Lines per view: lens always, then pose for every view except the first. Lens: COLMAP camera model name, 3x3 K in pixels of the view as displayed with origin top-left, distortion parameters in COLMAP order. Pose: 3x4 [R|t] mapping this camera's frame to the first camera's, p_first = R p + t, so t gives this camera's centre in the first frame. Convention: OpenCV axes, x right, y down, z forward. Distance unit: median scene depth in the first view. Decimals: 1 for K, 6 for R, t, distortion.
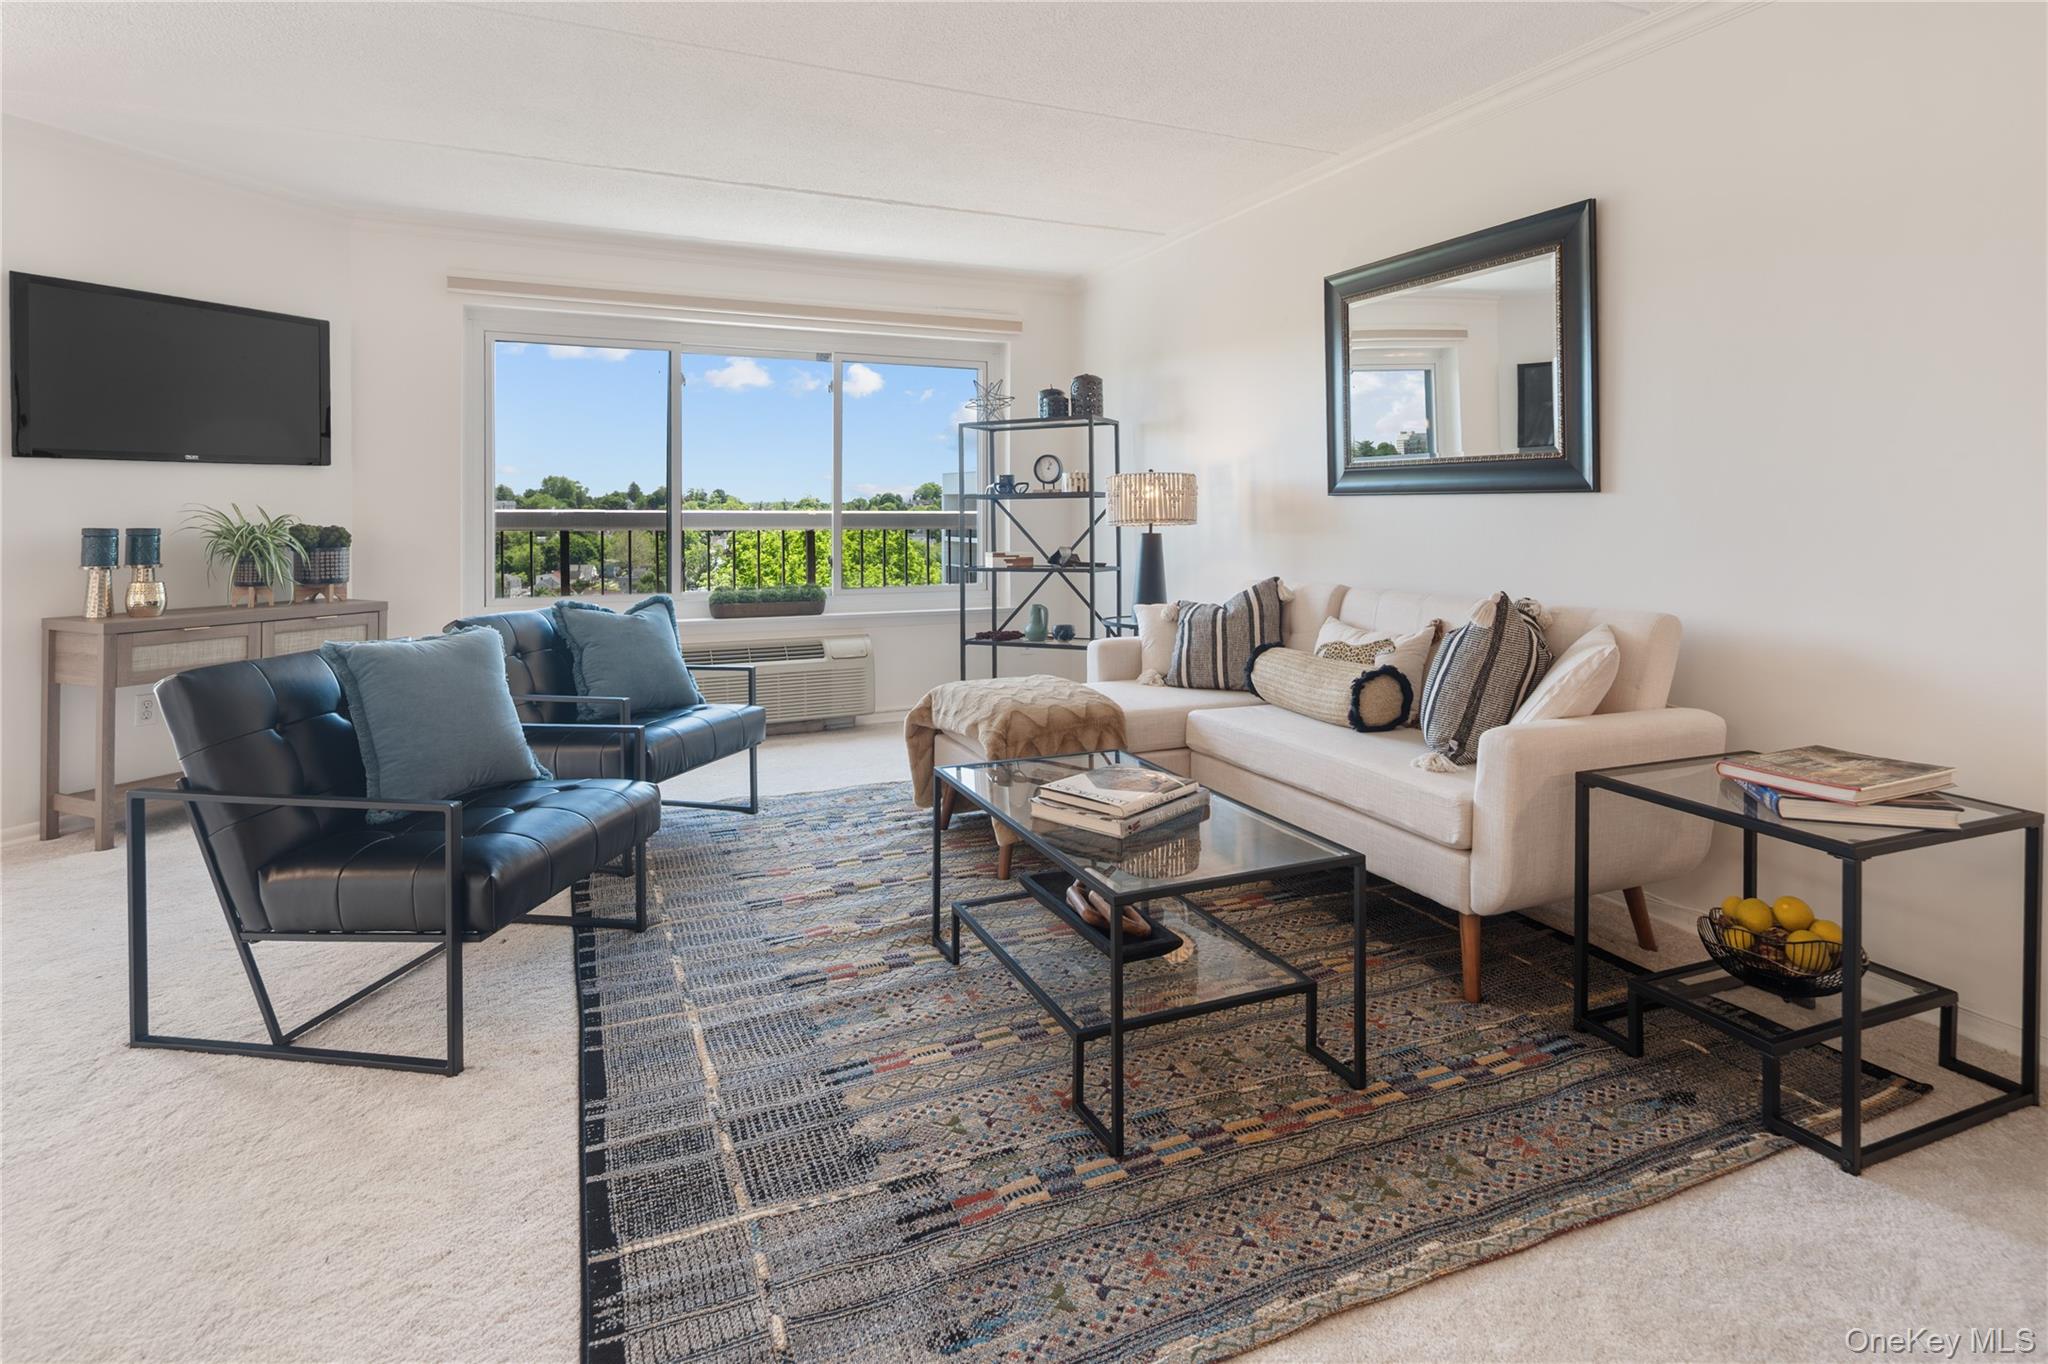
lens RADIAL K [[1057.8, 0, 1030.7], [0, 1057.8, 513.4], [0, 0, 1]] dist [0.001181, -0.000025]
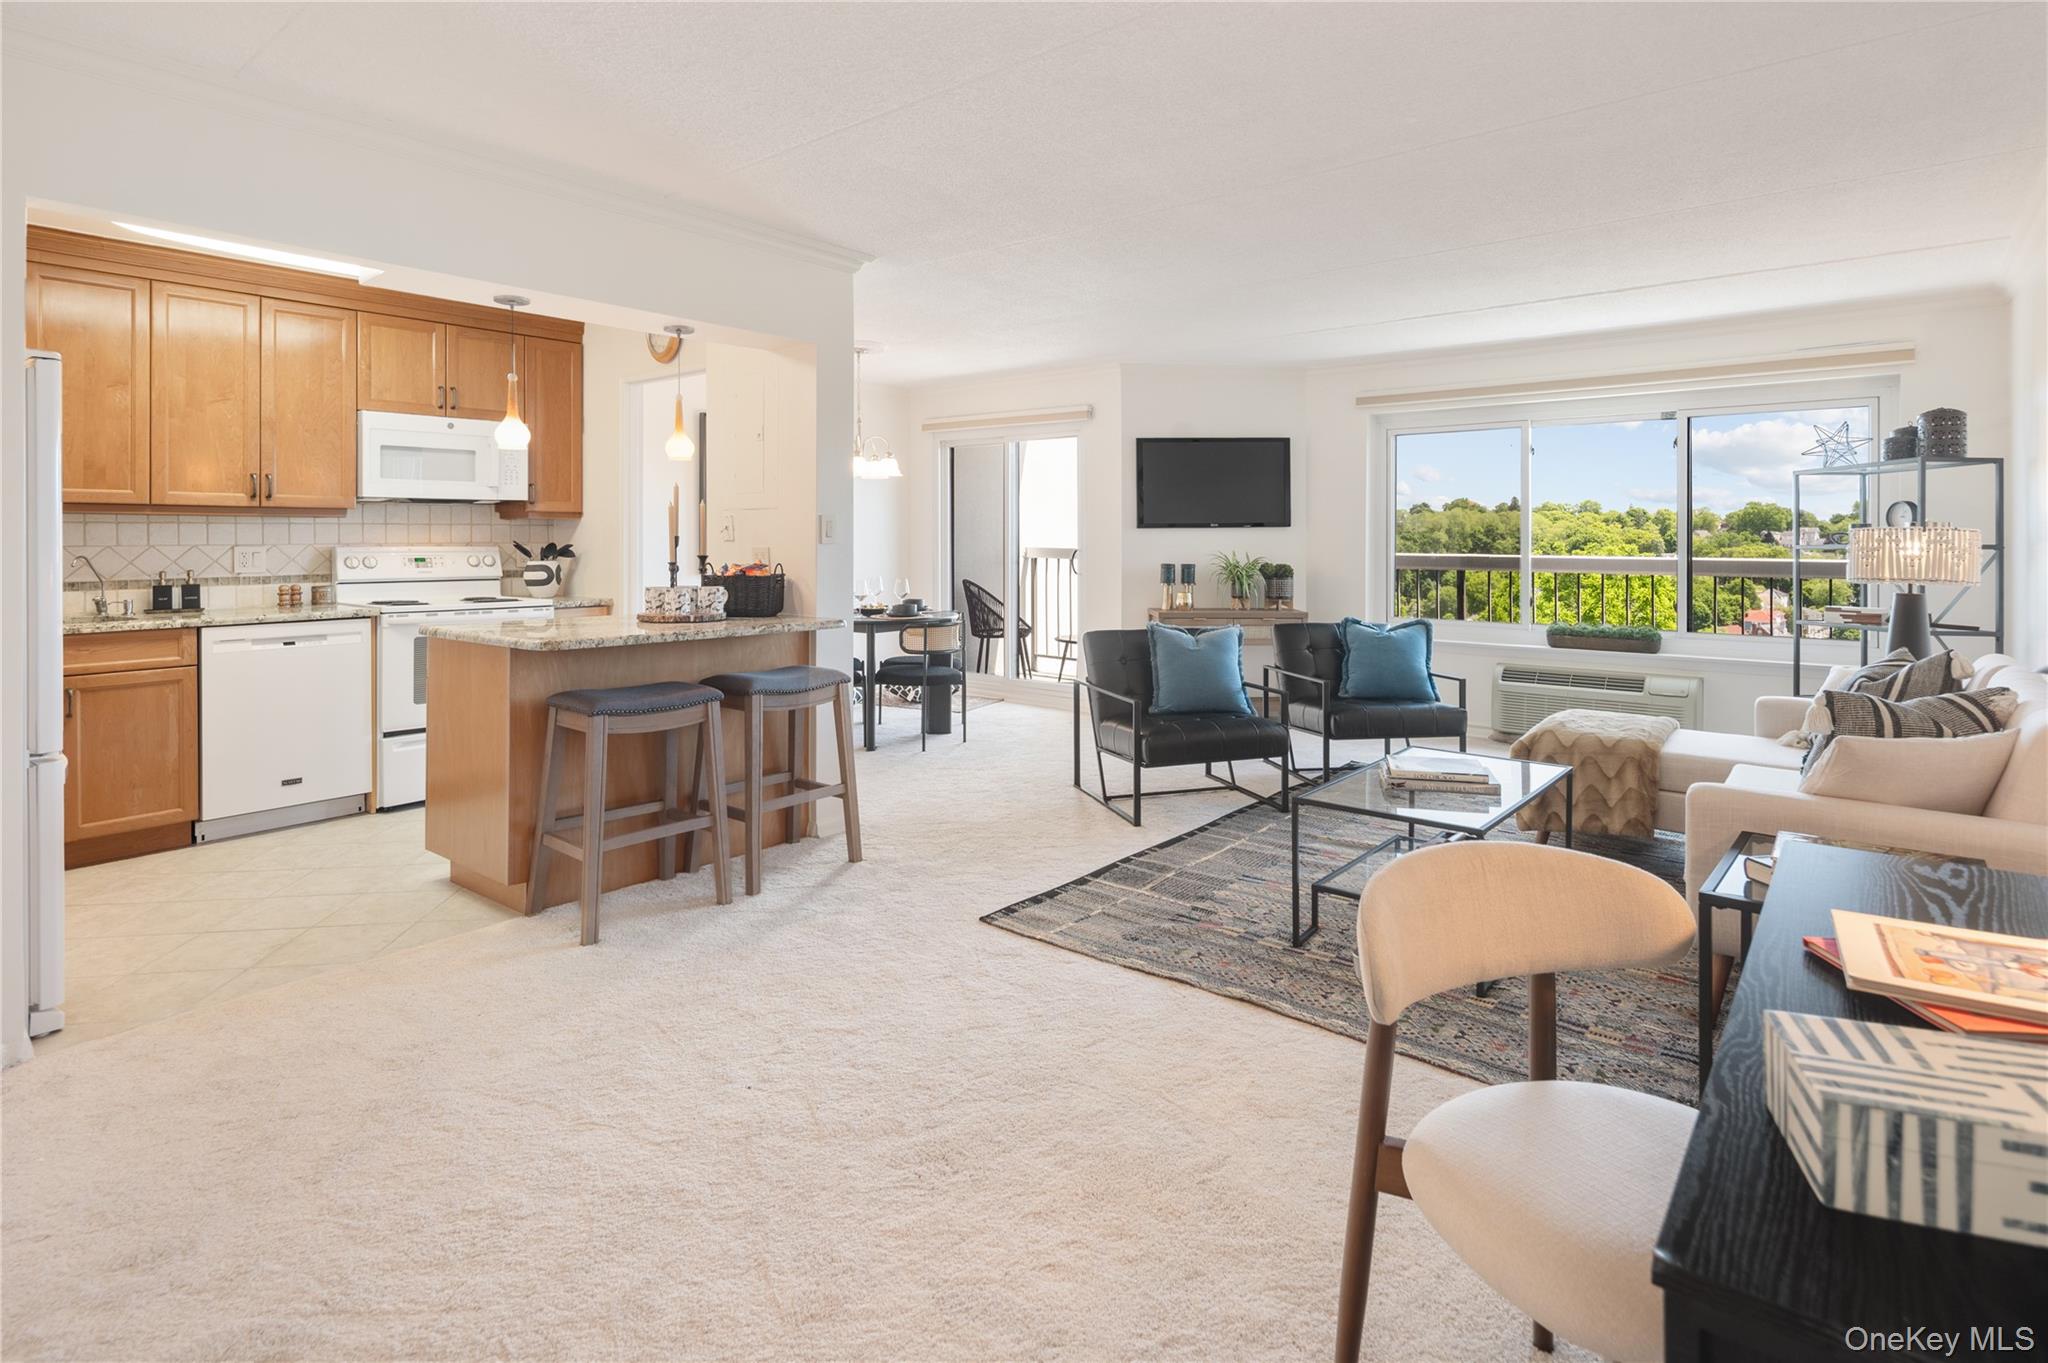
lens RADIAL K [[1031.0, 0, 1033.1], [0, 1031.0, 543.3], [0, 0, 1]] dist [0.004377, 0.000356]
pose [[0.448848, 0.005708, -0.893590, 0.772677], [-0.003394, 0.999983, 0.004683, -0.035003], [0.893602, 0.000931, 0.448860, -0.082074]]
